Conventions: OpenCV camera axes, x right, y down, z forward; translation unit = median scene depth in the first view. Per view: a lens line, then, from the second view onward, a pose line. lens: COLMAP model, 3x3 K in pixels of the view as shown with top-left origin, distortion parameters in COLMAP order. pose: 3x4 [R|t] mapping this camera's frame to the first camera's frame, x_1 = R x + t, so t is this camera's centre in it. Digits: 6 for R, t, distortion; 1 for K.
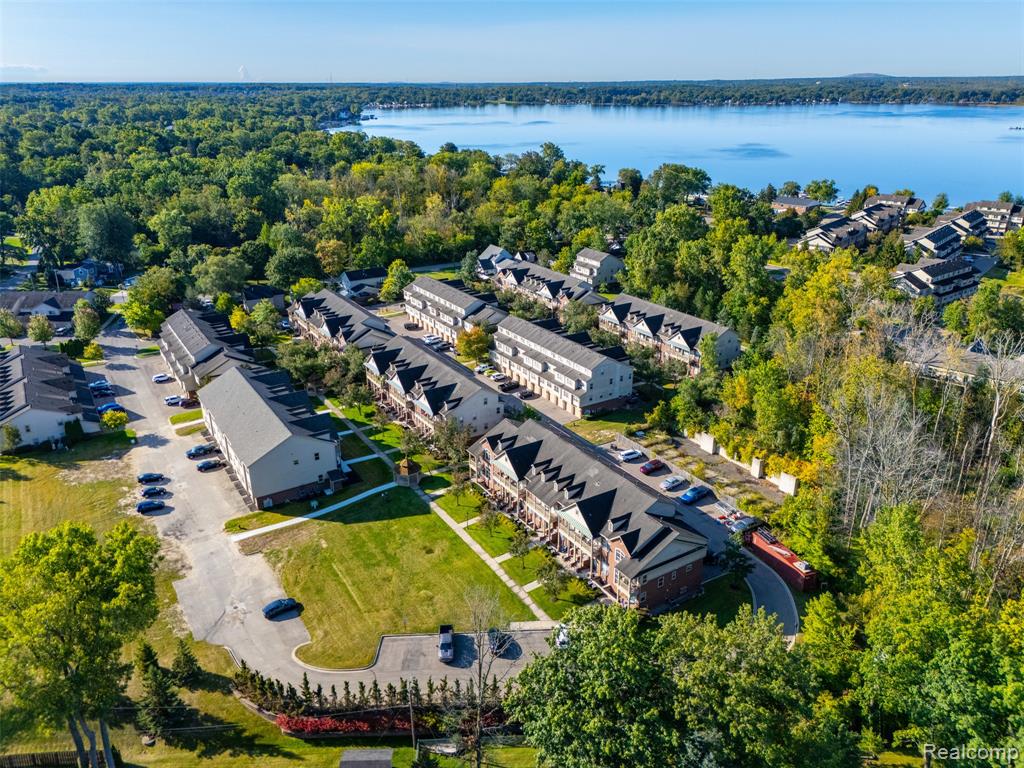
lens RADIAL K [[752.4, 0, 508.3], [0, 752.4, 387.1], [0, 0, 1]] dist [0.065150, -0.053949]
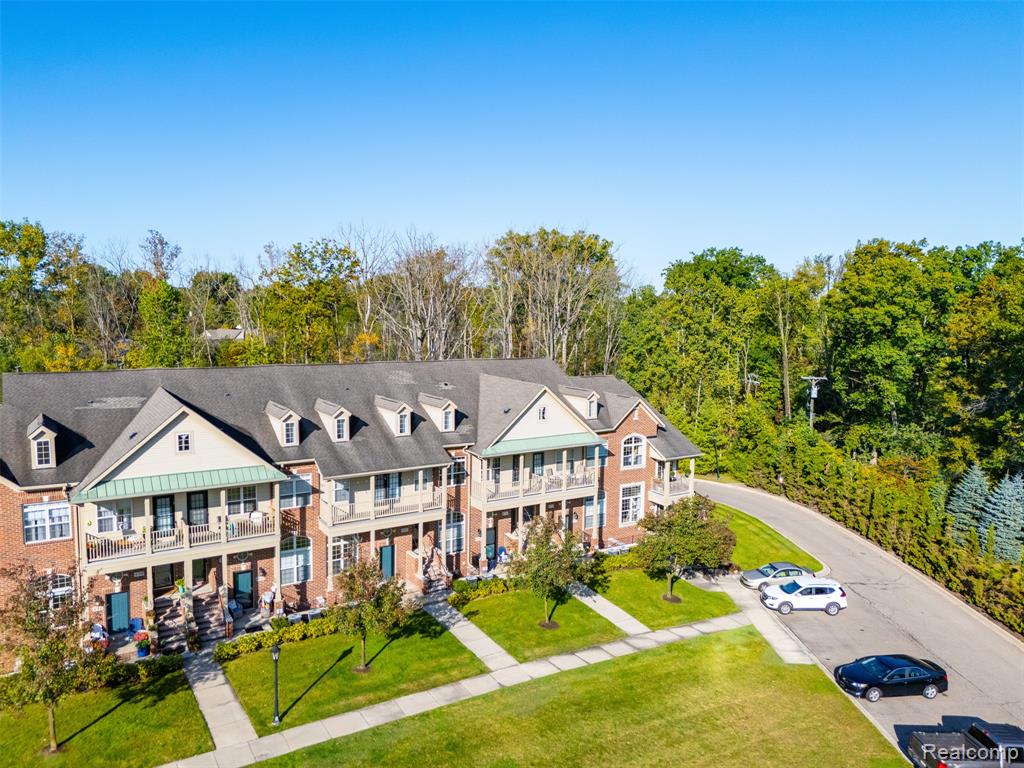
lens RADIAL K [[752.4, 0, 516.1], [0, 752.4, 378.6], [0, 0, 1]] dist [0.065150, -0.053949]
pose [[0.000904, -0.094238, 0.995549, -0.251300], [0.363973, 0.927295, 0.087447, 0.086482], [-0.931409, 0.362274, 0.035139, 0.797585]]
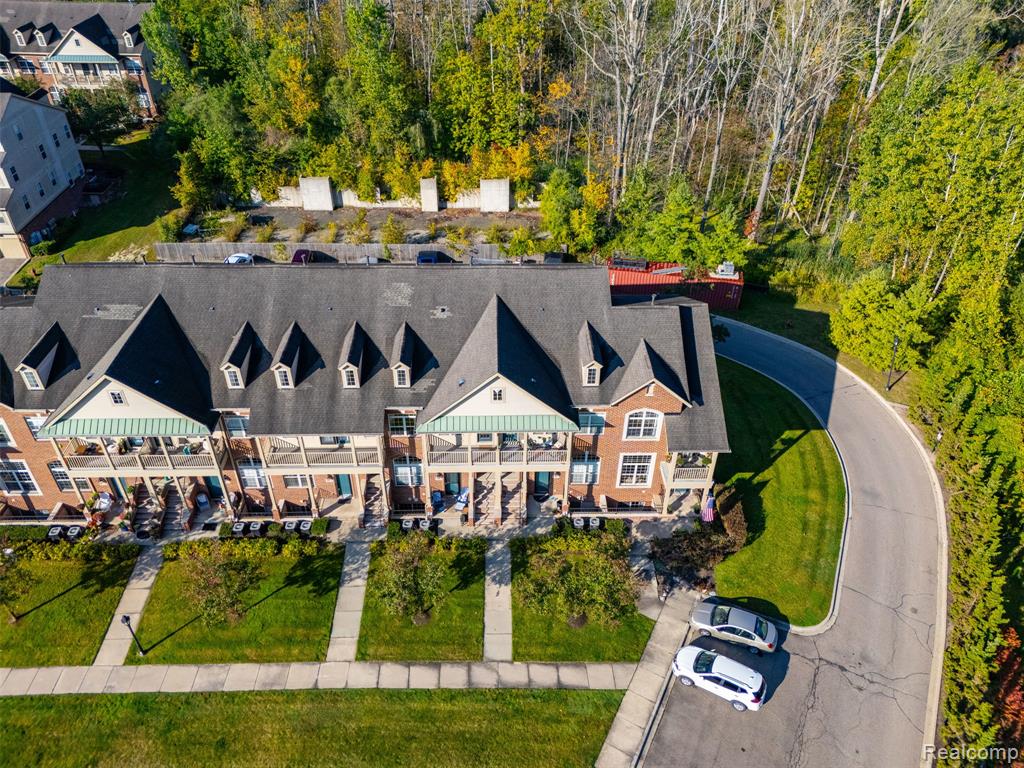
lens RADIAL K [[752.4, 0, 516.8], [0, 752.4, 383.1], [0, 0, 1]] dist [0.065150, -0.053949]
pose [[0.508786, -0.516065, 0.689067, -0.121104], [0.310618, 0.856538, 0.412139, 0.011514], [-0.802903, 0.004346, 0.596094, 0.623932]]
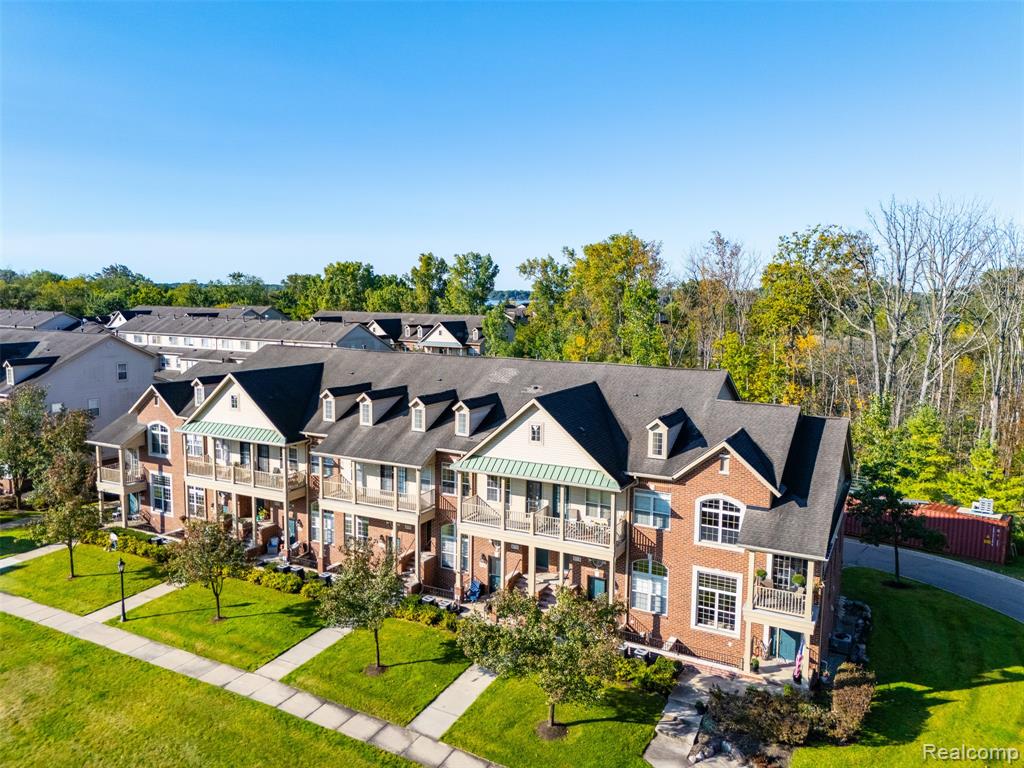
lens RADIAL K [[752.4, 0, 513.9], [0, 752.4, 388.7], [0, 0, 1]] dist [0.065150, -0.053949]
pose [[0.862991, -0.047251, 0.503005, -0.061941], [0.174376, 0.962292, -0.208777, 0.171233], [-0.474173, 0.267885, 0.838688, 0.586824]]
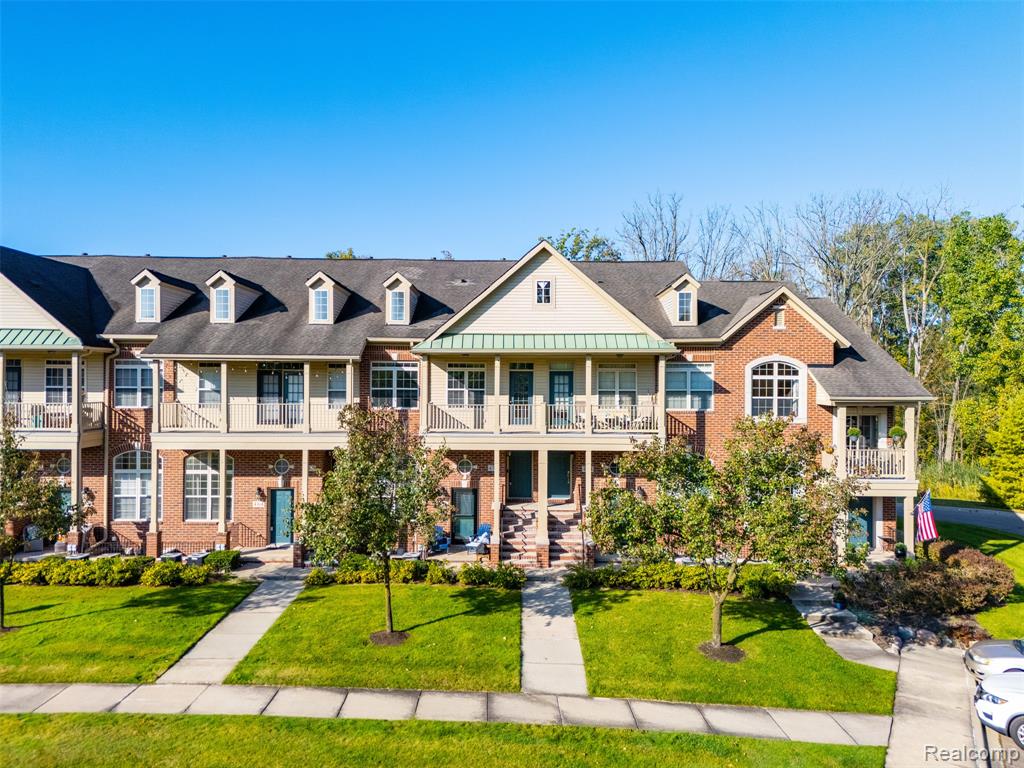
lens RADIAL K [[752.4, 0, 515.0], [0, 752.4, 389.1], [0, 0, 1]] dist [0.065150, -0.053949]
pose [[0.529302, 0.004032, 0.848424, -0.089270], [0.311078, 0.929426, -0.198488, 0.191044], [-0.789348, 0.368986, 0.490692, 0.726480]]
